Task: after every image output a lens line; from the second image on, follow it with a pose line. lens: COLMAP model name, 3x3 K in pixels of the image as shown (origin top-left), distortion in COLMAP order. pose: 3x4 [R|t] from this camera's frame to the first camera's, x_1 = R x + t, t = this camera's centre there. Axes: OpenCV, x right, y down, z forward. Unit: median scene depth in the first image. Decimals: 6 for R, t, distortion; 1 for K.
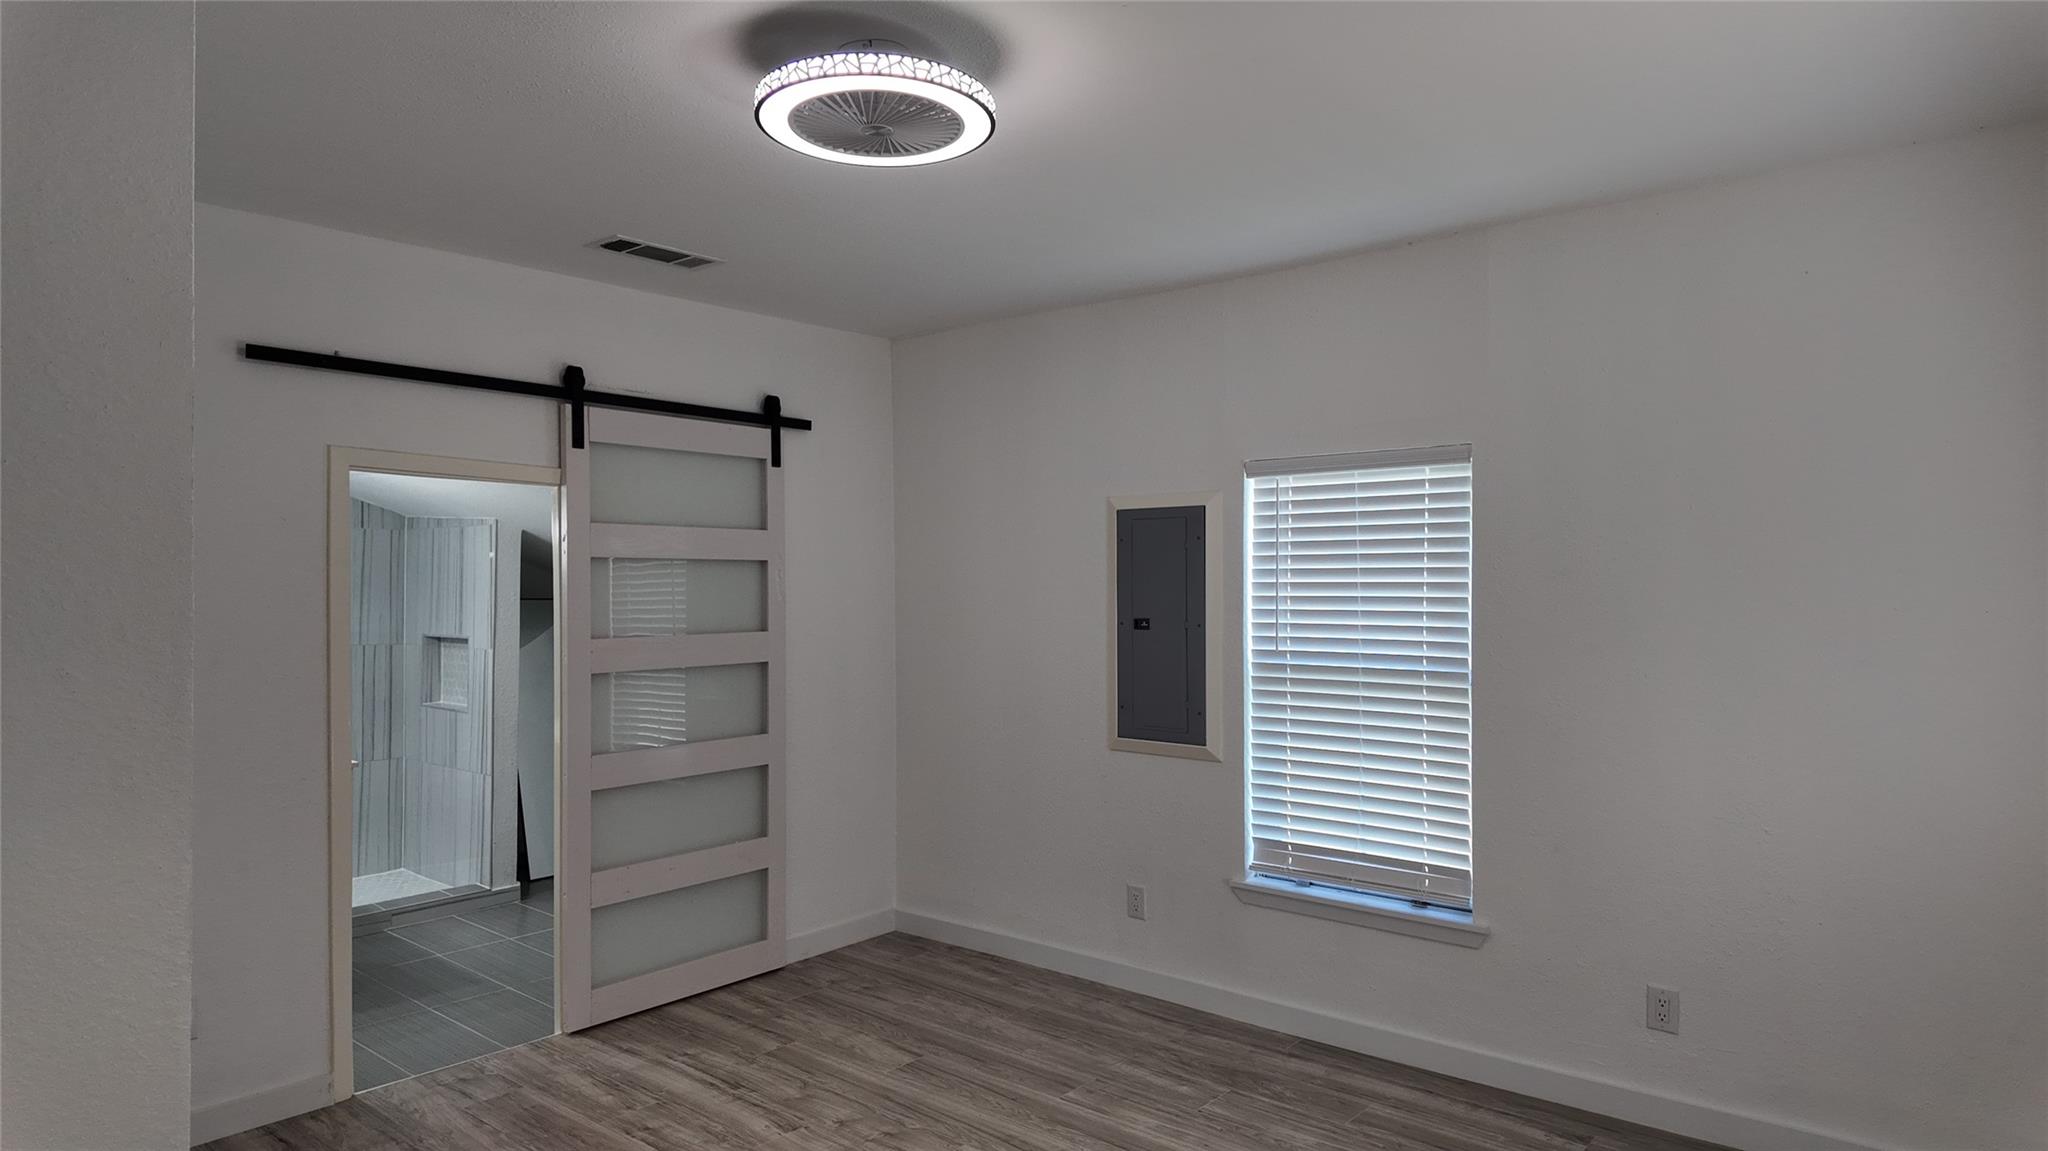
lens RADIAL K [[1175.3, 0, 1013.9], [0, 1175.3, 570.9], [0, 0, 1]] dist [0.003923, -0.002449]
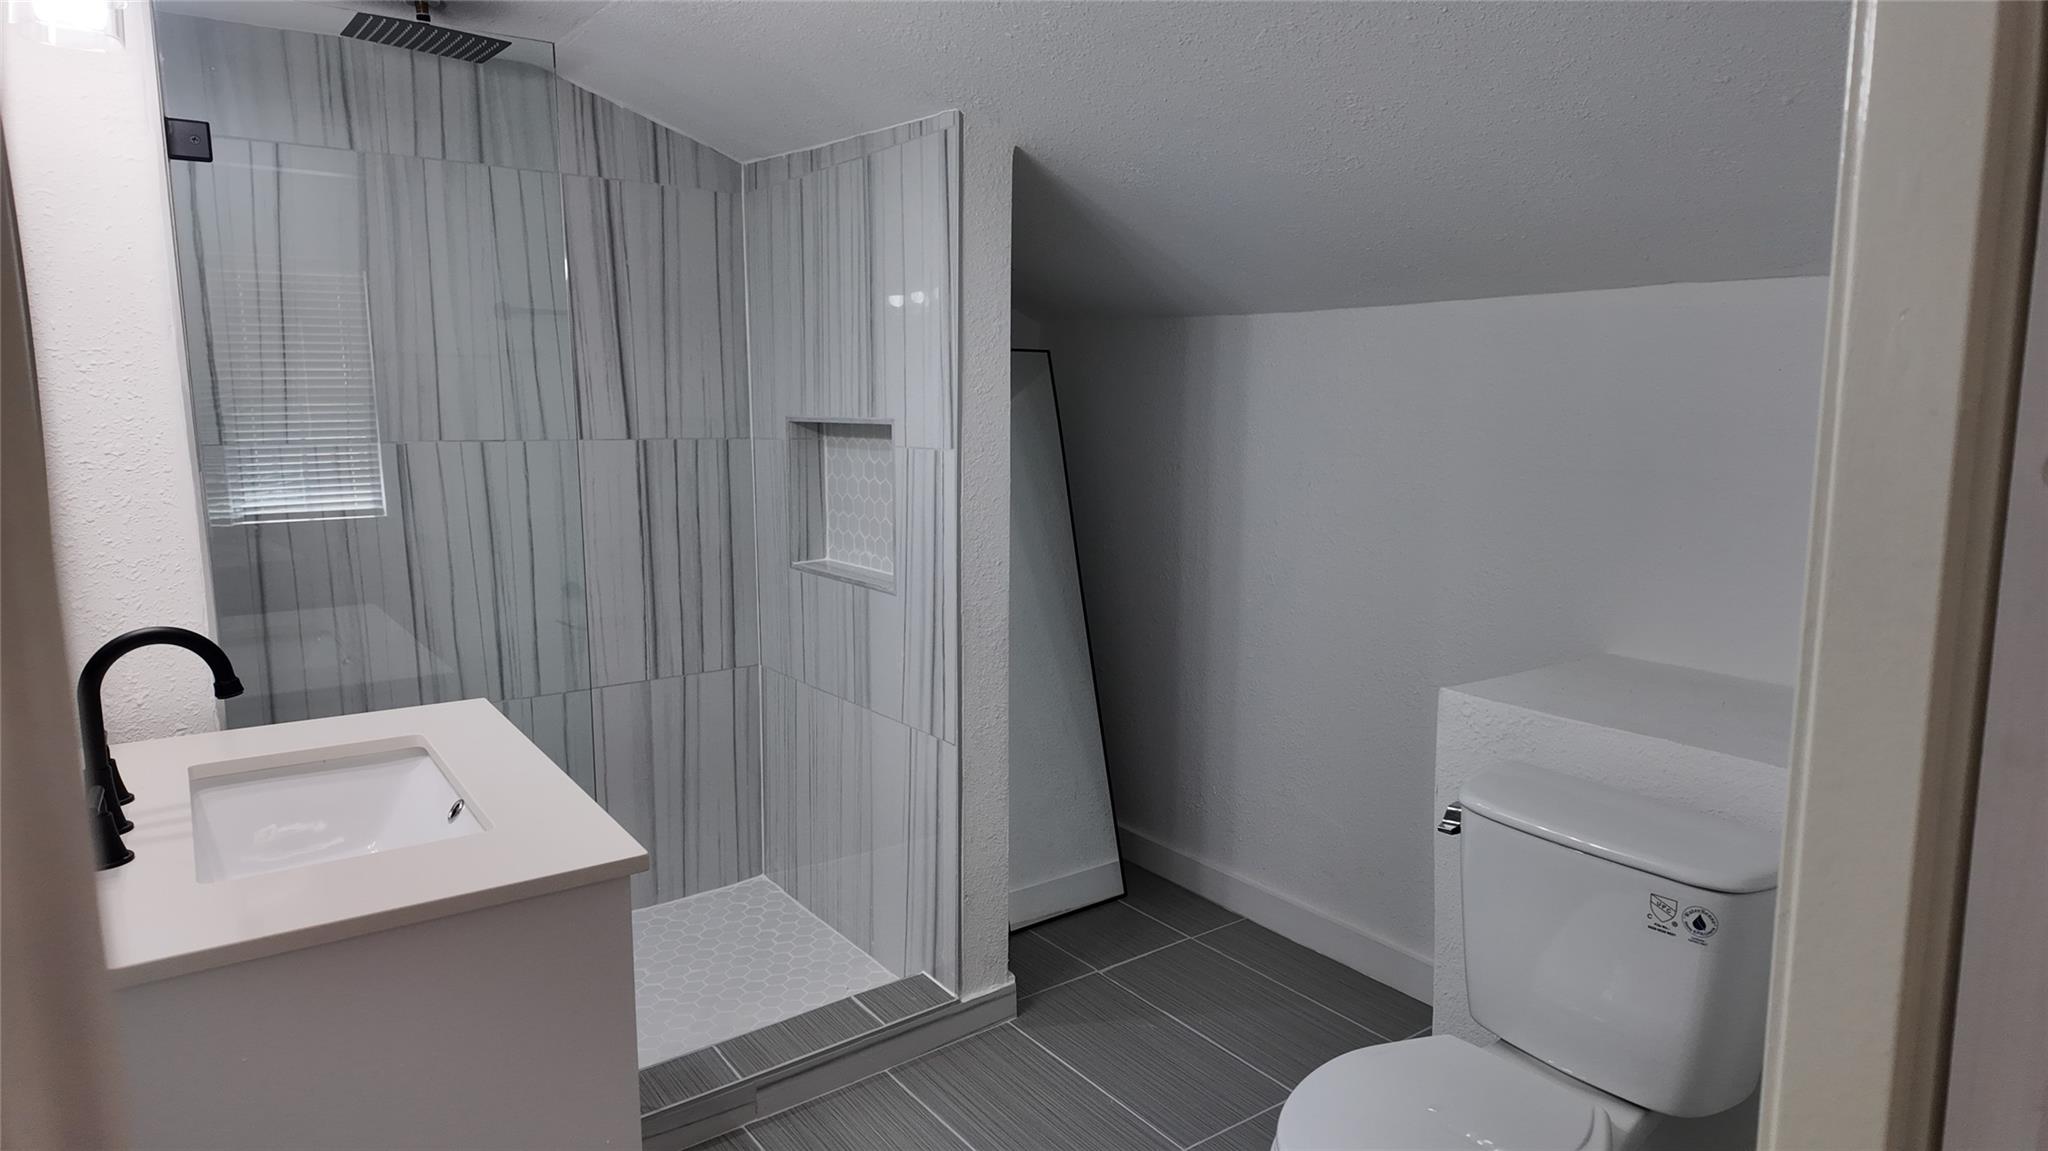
lens RADIAL K [[1175.3, 0, 1035.8], [0, 1175.3, 568.4], [0, 0, 1]] dist [0.003923, -0.002449]
pose [[0.974987, 0.030236, -0.220196, -0.301429], [0.004045, 0.988126, 0.153594, 0.042056], [0.222225, -0.150643, 0.963287, 0.562661]]
